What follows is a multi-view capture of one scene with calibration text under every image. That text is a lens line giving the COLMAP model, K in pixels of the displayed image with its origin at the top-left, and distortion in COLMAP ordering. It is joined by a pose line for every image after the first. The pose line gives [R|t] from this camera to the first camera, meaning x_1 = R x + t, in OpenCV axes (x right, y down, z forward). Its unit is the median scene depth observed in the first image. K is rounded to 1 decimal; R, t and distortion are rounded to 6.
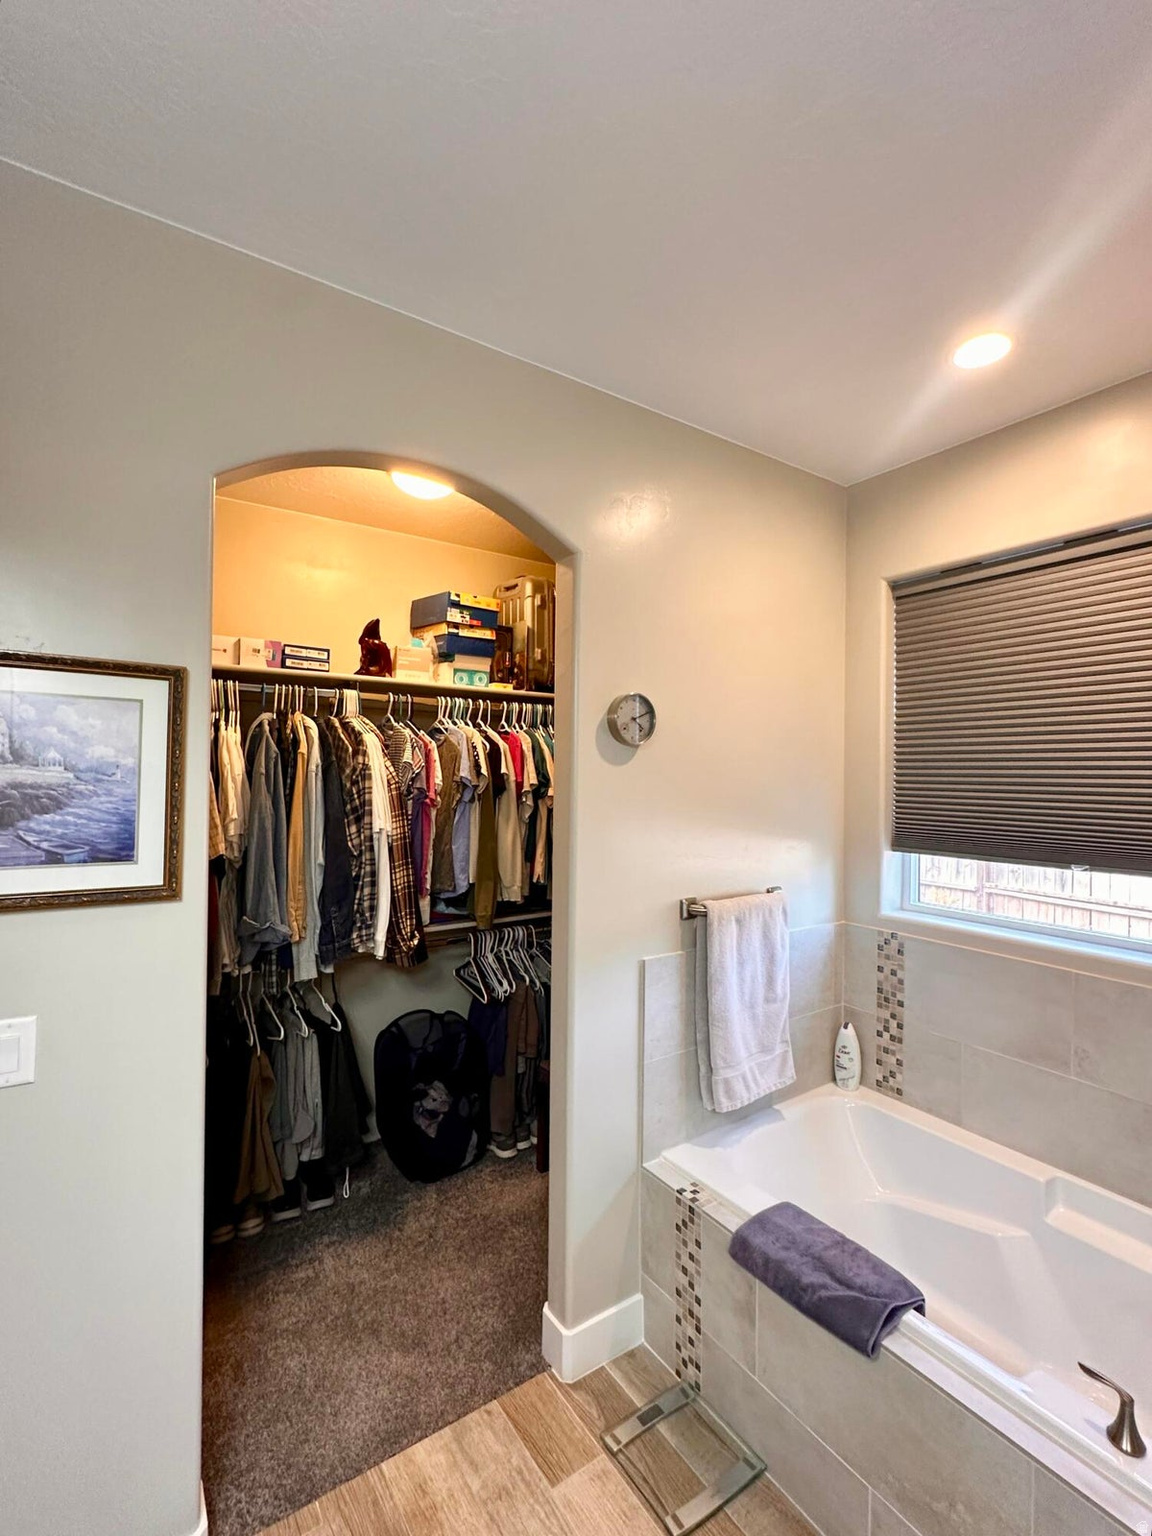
lens RADIAL K [[683.3, 0, 576.0], [0, 683.3, 768.0], [0, 0, 1]] dist [-0.006656, -0.000592]
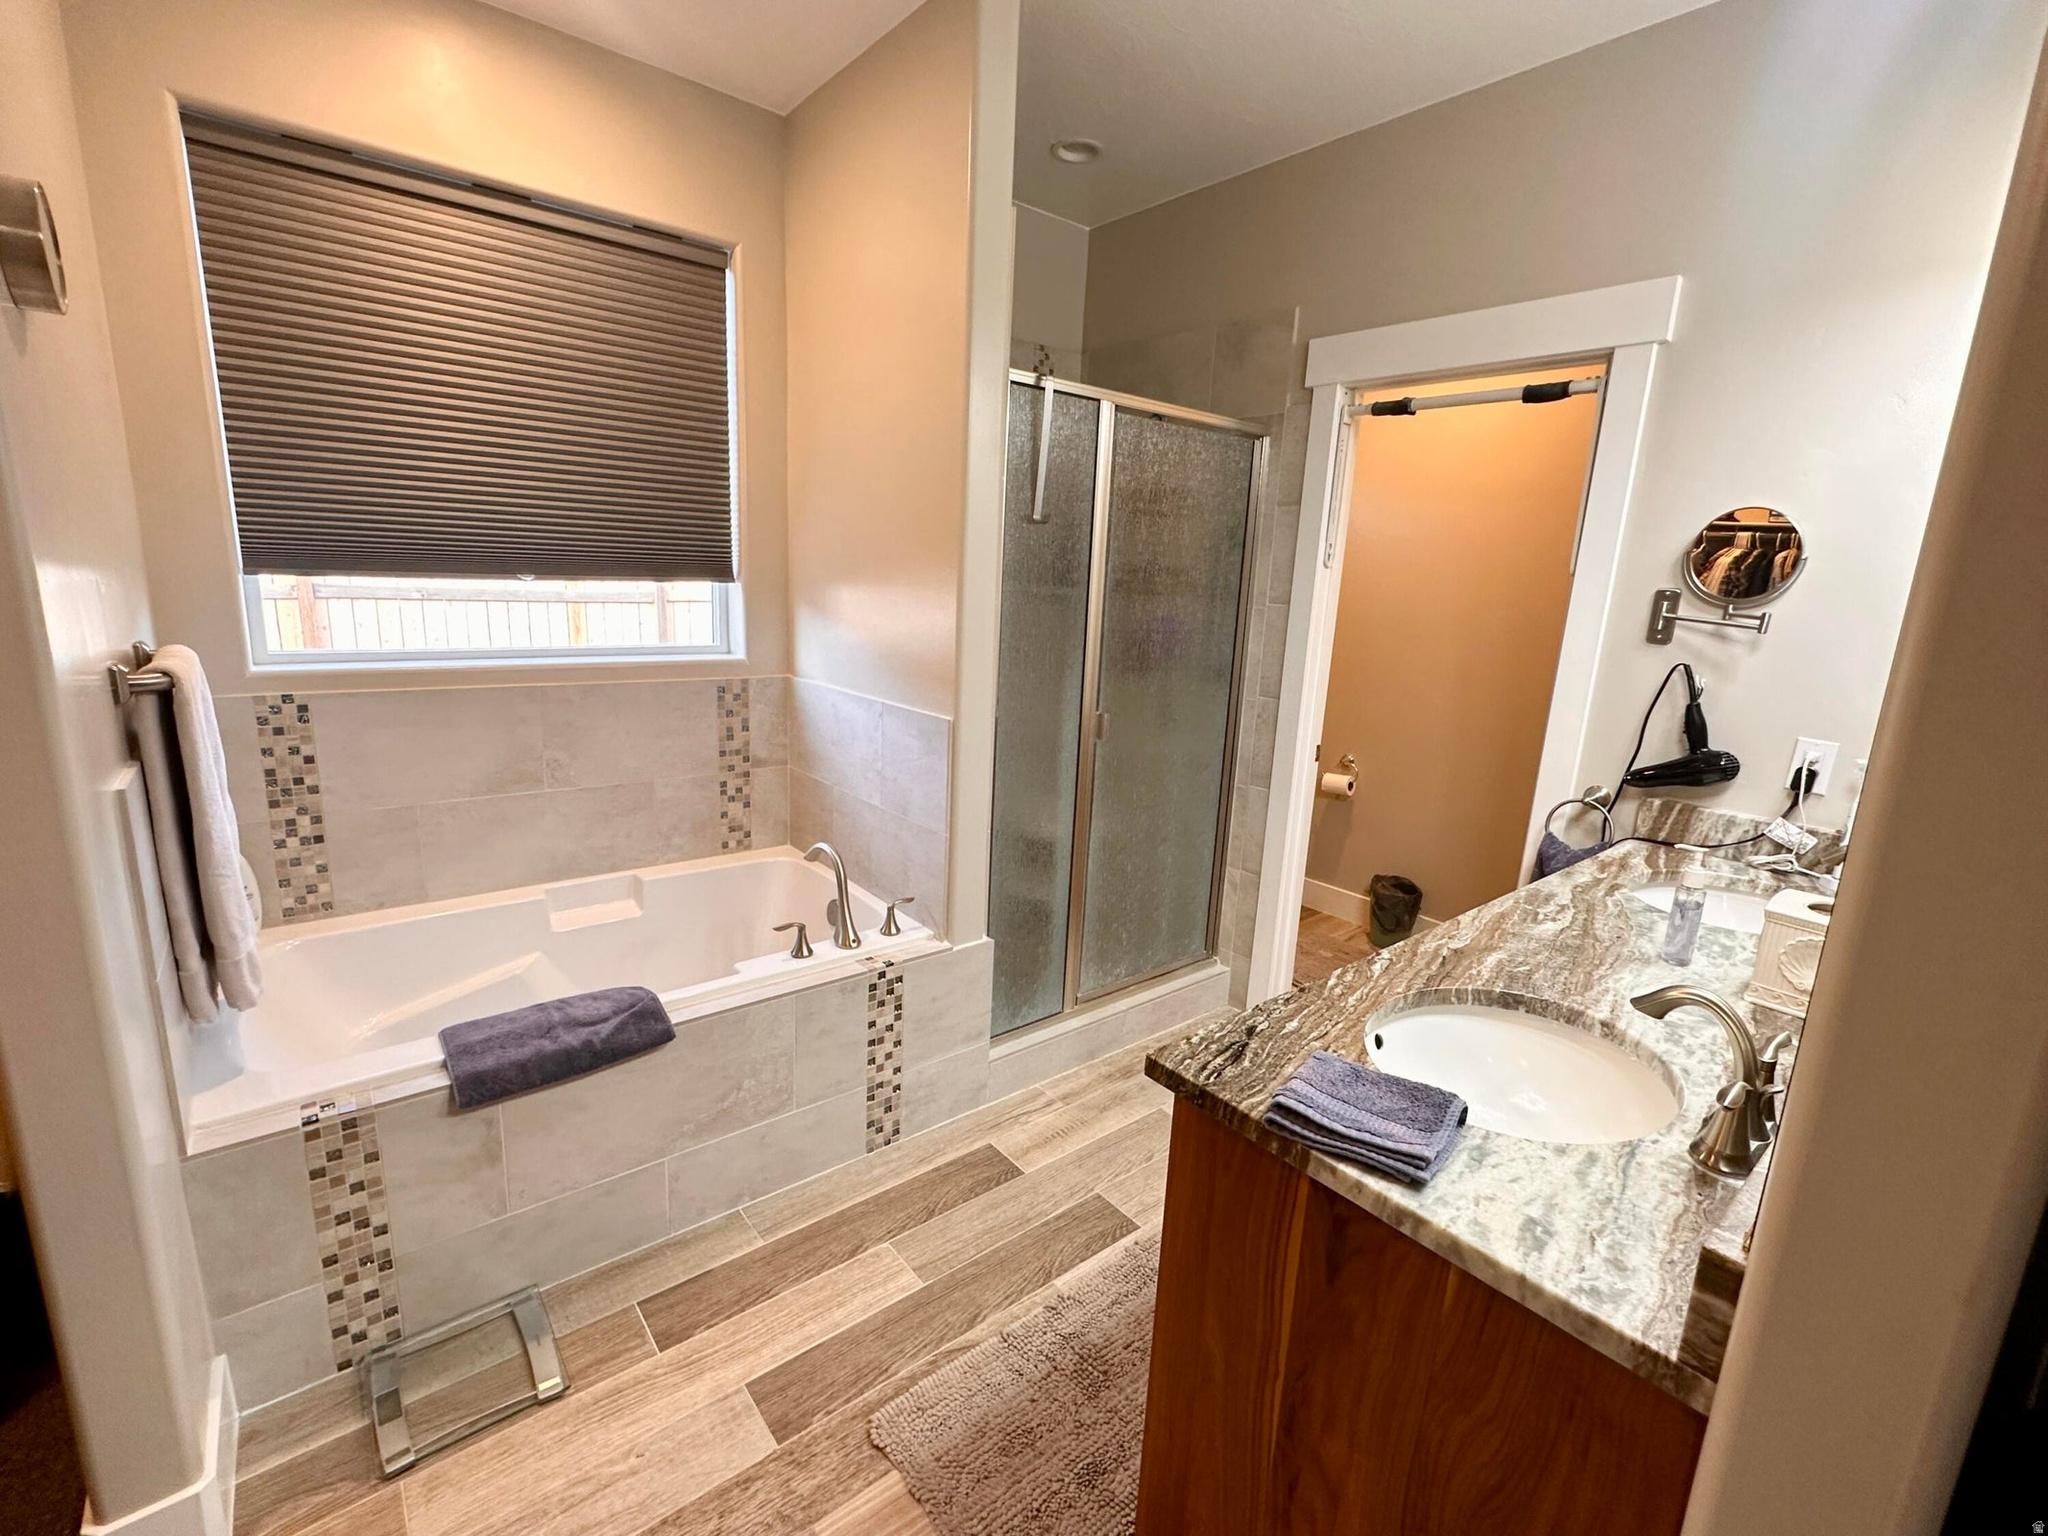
lens RADIAL K [[911.1, 0, 1024.0], [0, 911.1, 768.0], [0, 0, 1]] dist [-0.006656, -0.000592]
pose [[-0.093373, -0.227036, 0.969400, -0.612307], [-0.058315, 0.973229, 0.222316, 0.084198], [-0.993922, -0.035773, -0.104113, 0.435843]]
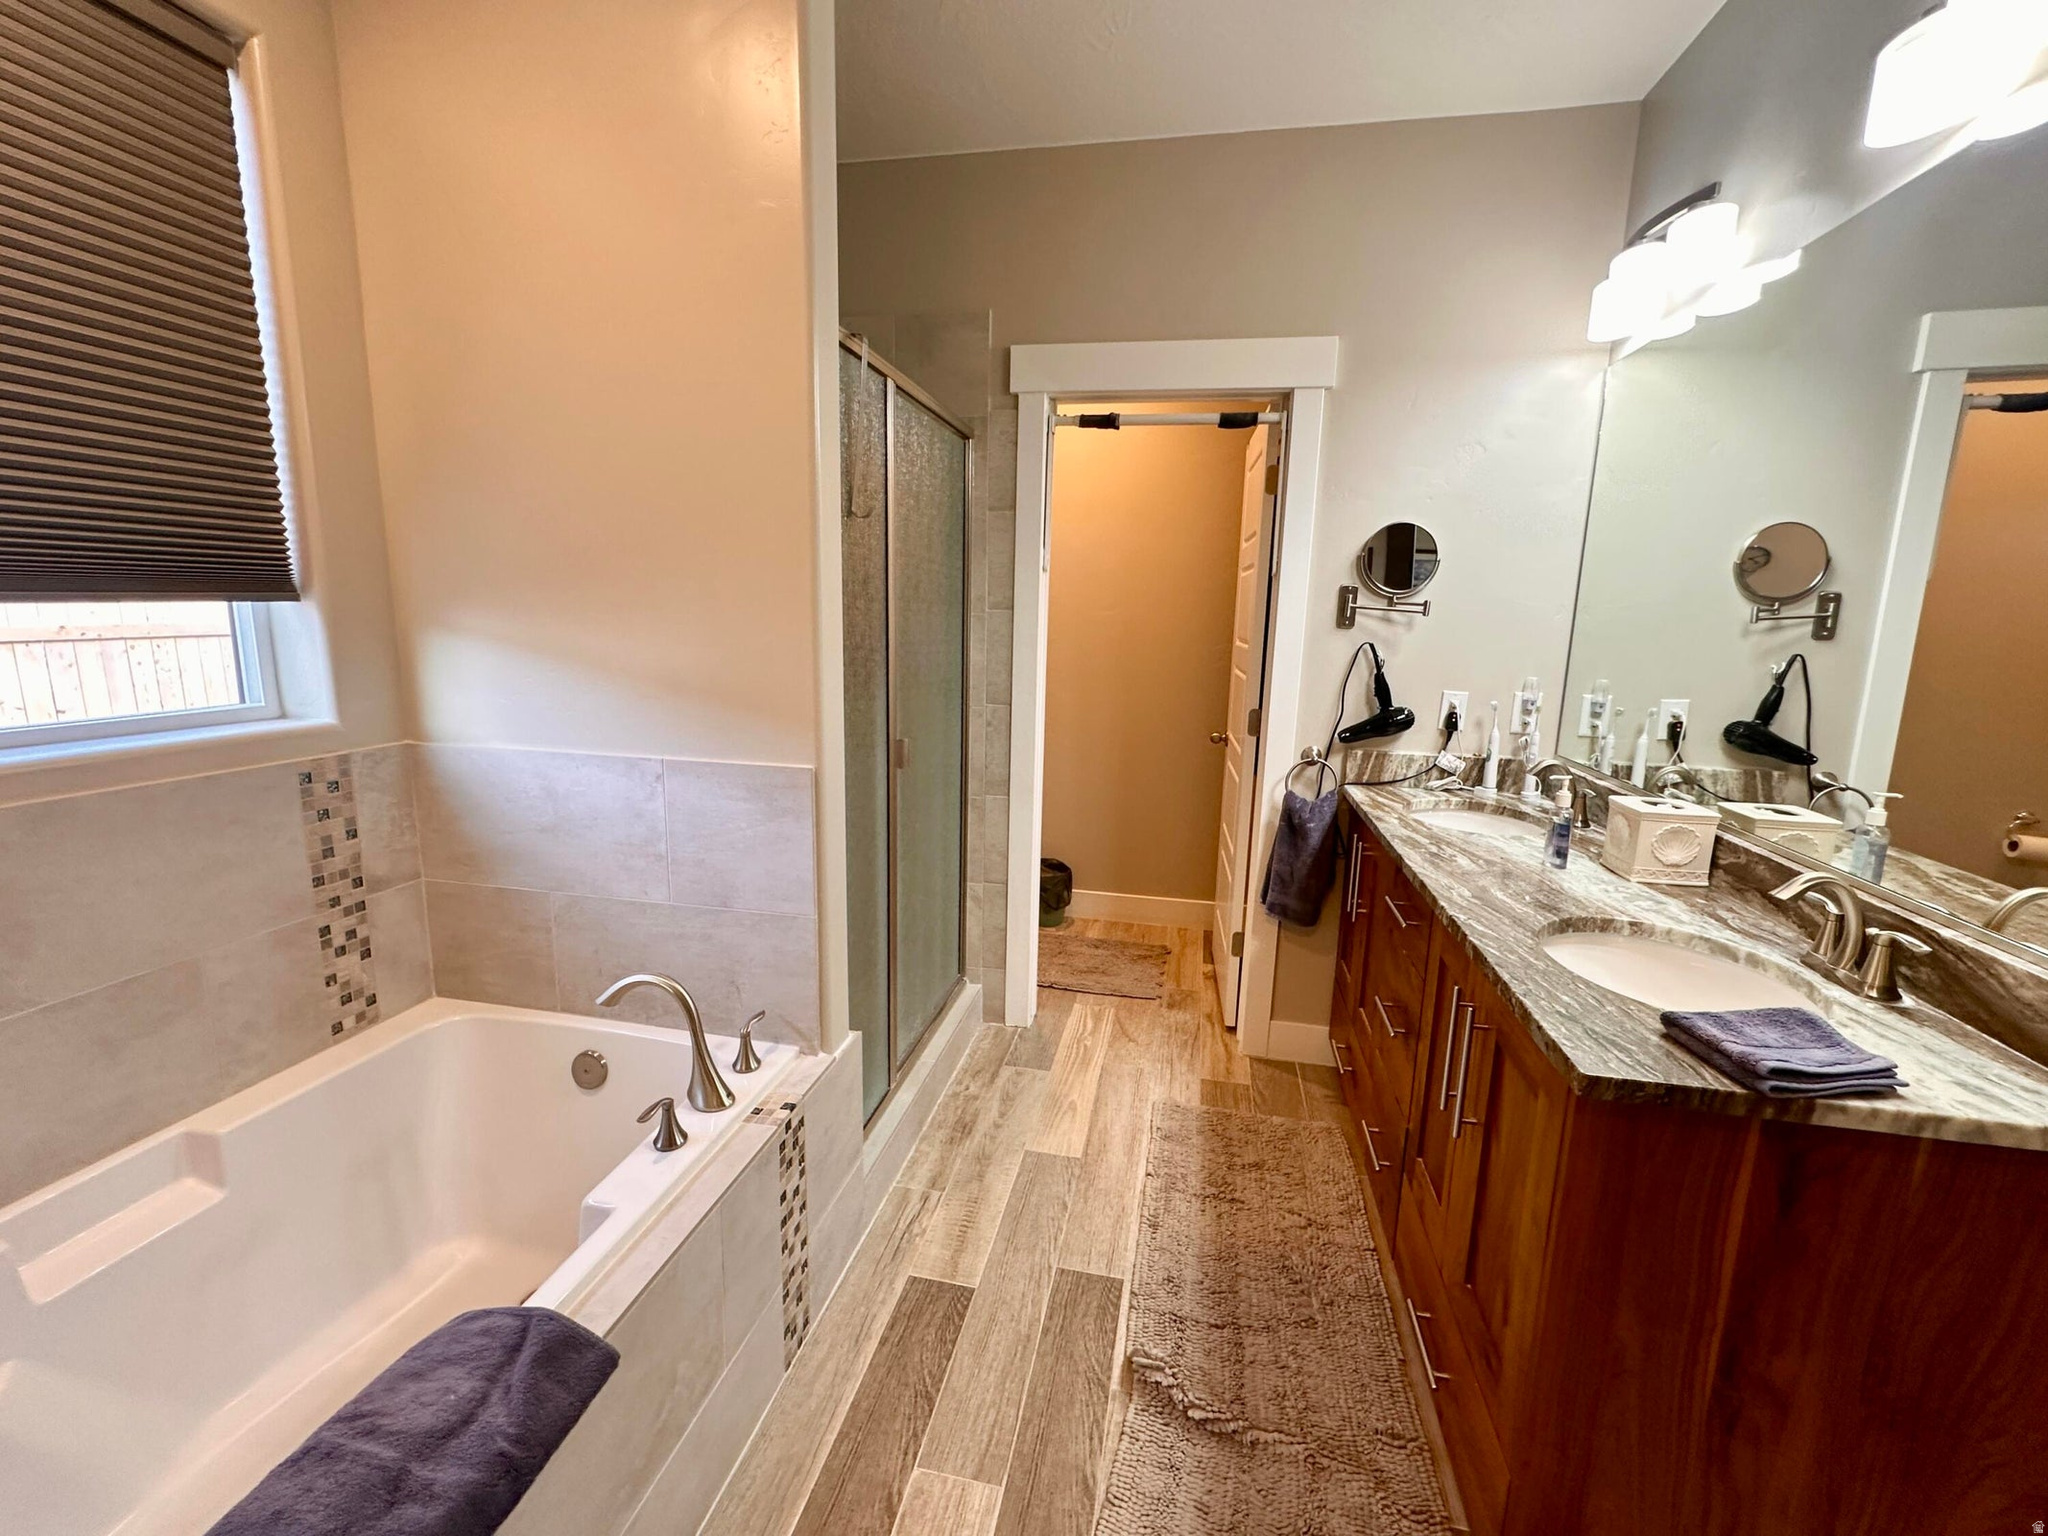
lens RADIAL K [[877.9, 0, 1024.0], [0, 877.9, 768.0], [0, 0, 1]] dist [-0.003425, 0.000283]
pose [[-0.704297, -0.153319, 0.693152, -0.204553], [-0.038611, 0.983228, 0.178249, 0.126752], [-0.708855, 0.098776, -0.698404, 0.864568]]
